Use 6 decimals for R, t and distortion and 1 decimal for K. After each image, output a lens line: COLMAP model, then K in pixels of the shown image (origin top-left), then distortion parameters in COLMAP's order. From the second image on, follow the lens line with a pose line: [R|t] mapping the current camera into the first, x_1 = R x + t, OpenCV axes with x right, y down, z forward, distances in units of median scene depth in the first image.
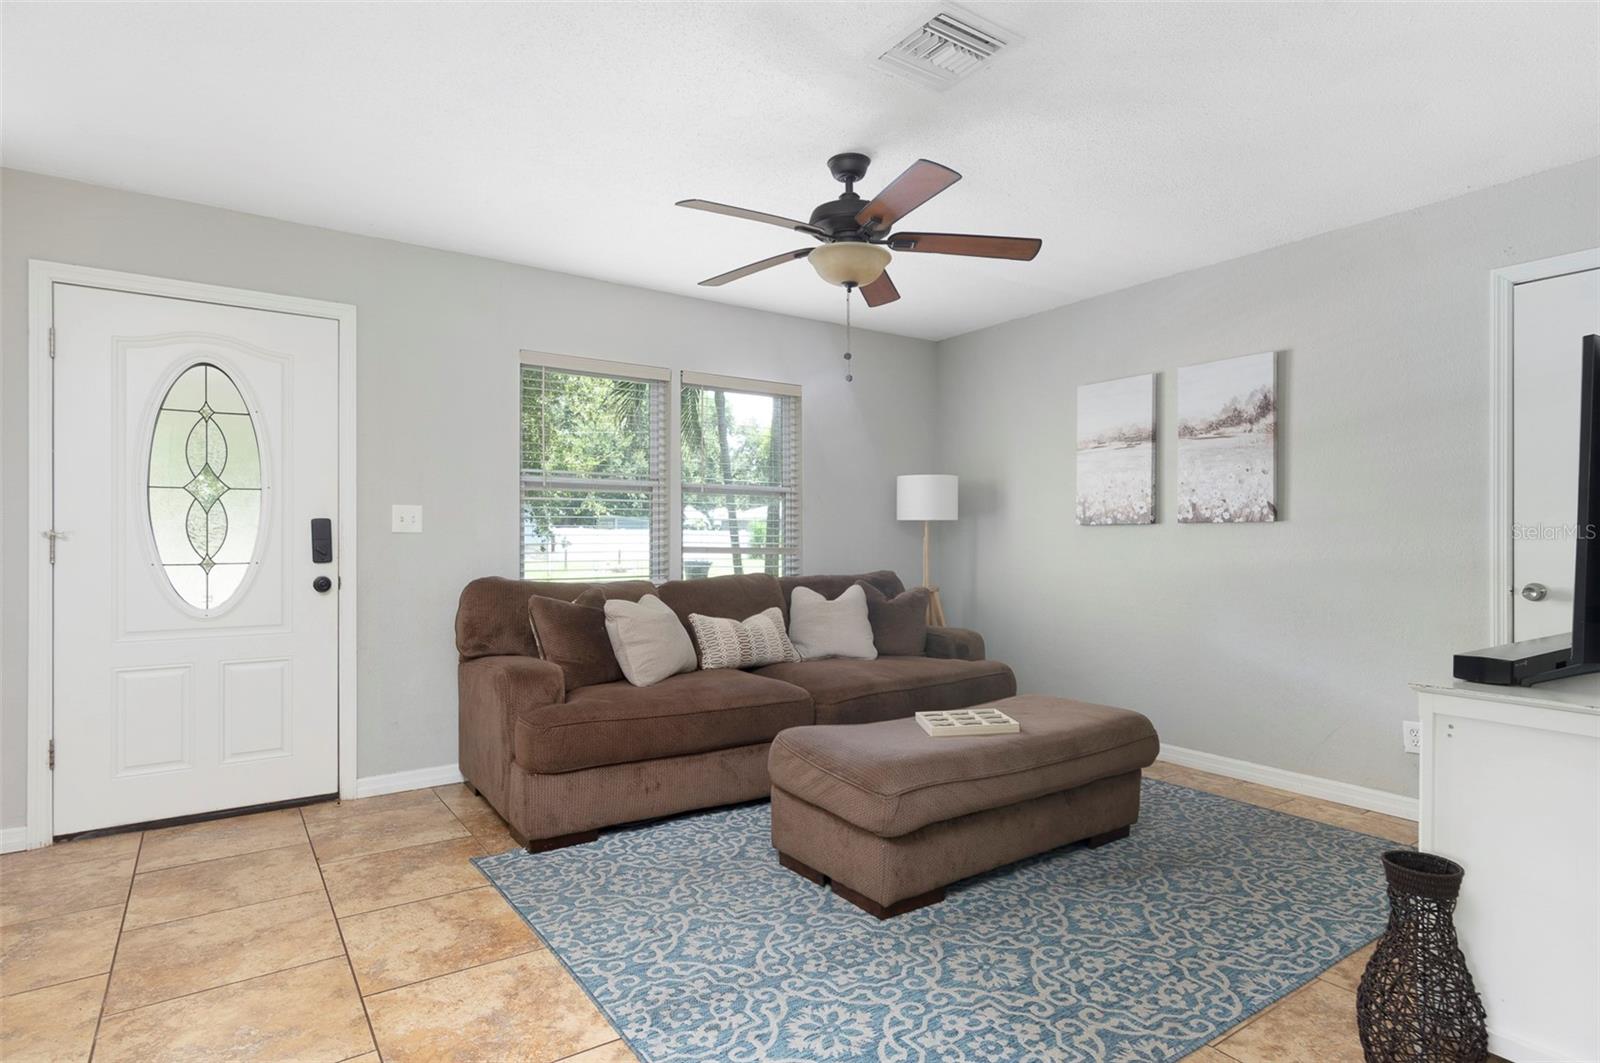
lens RADIAL K [[838.7, 0, 805.5], [0, 838.7, 534.9], [0, 0, 1]] dist [0.006624, 0.001608]
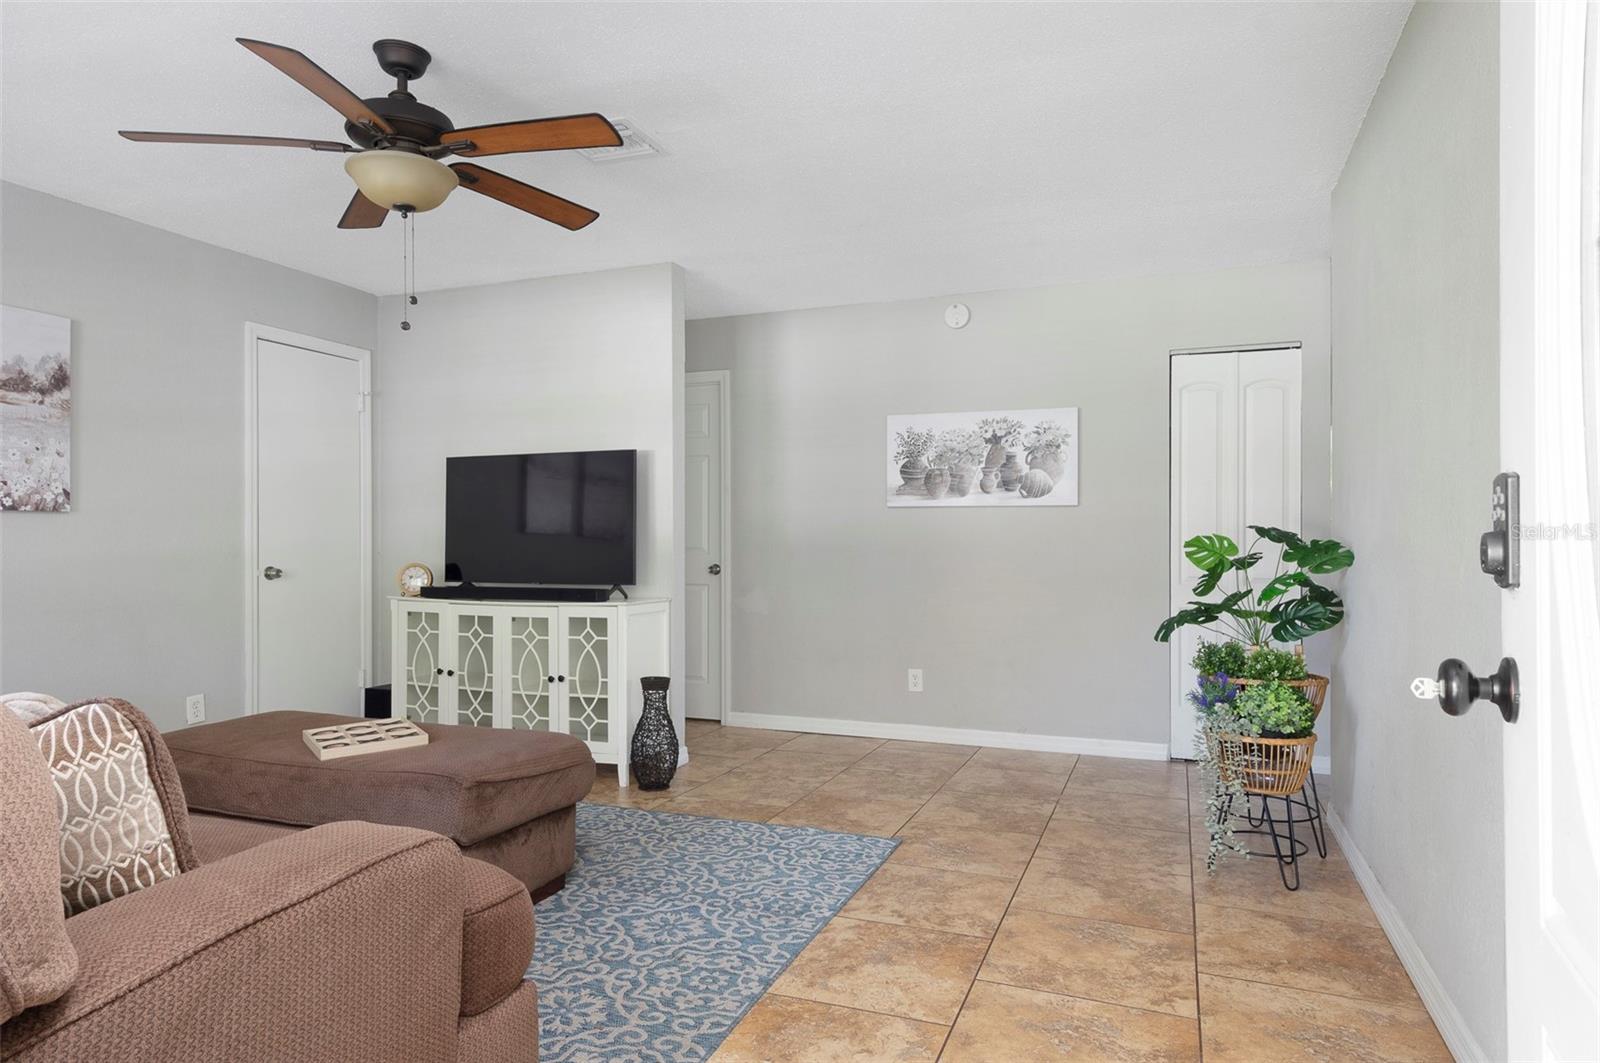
lens RADIAL K [[945.6, 0, 797.9], [0, 945.6, 539.0], [0, 0, 1]] dist [-0.000664, 0.000344]
pose [[-0.545537, 0.004529, 0.838074, -1.104538], [-0.000765, 0.999982, -0.005902, 0.028376], [-0.838086, -0.003861, -0.545524, 1.453012]]
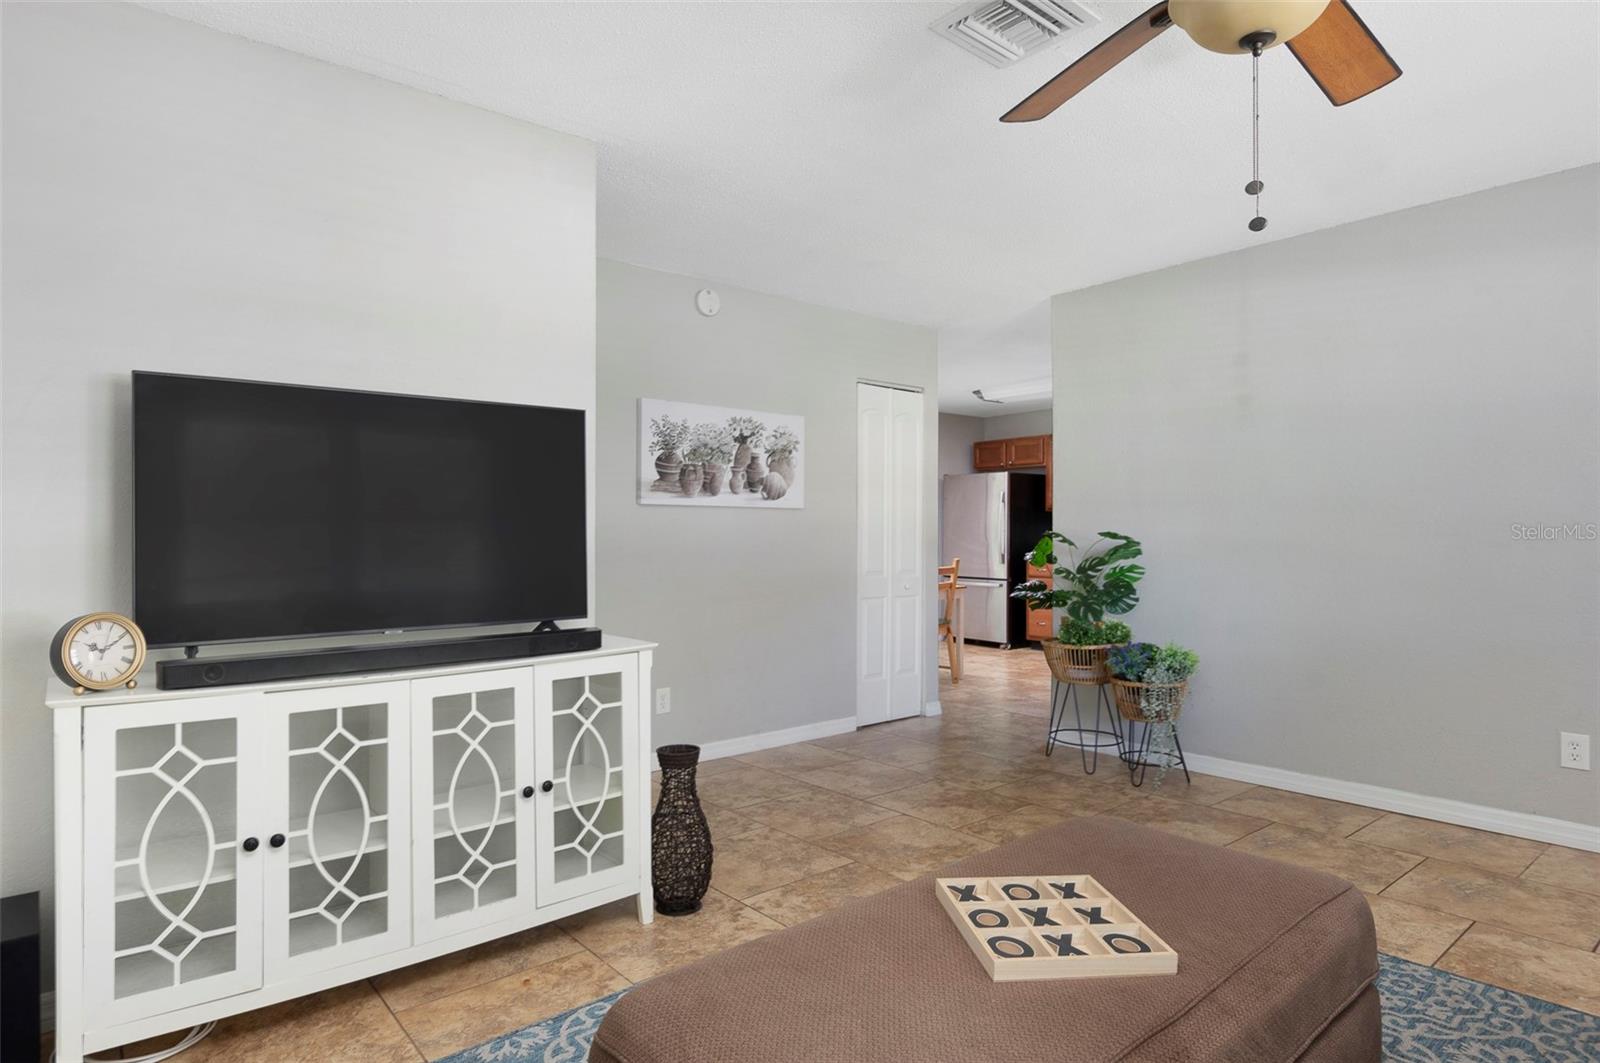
lens RADIAL K [[870.1, 0, 868.4], [0, 870.1, 527.1], [0, 0, 1]] dist [0.002329, -0.006796]
pose [[-0.996724, 0.001171, -0.080866, 0.391046], [0.001723, 0.999976, -0.006757, -0.002868], [0.080856, -0.006874, -0.996702, 1.868842]]
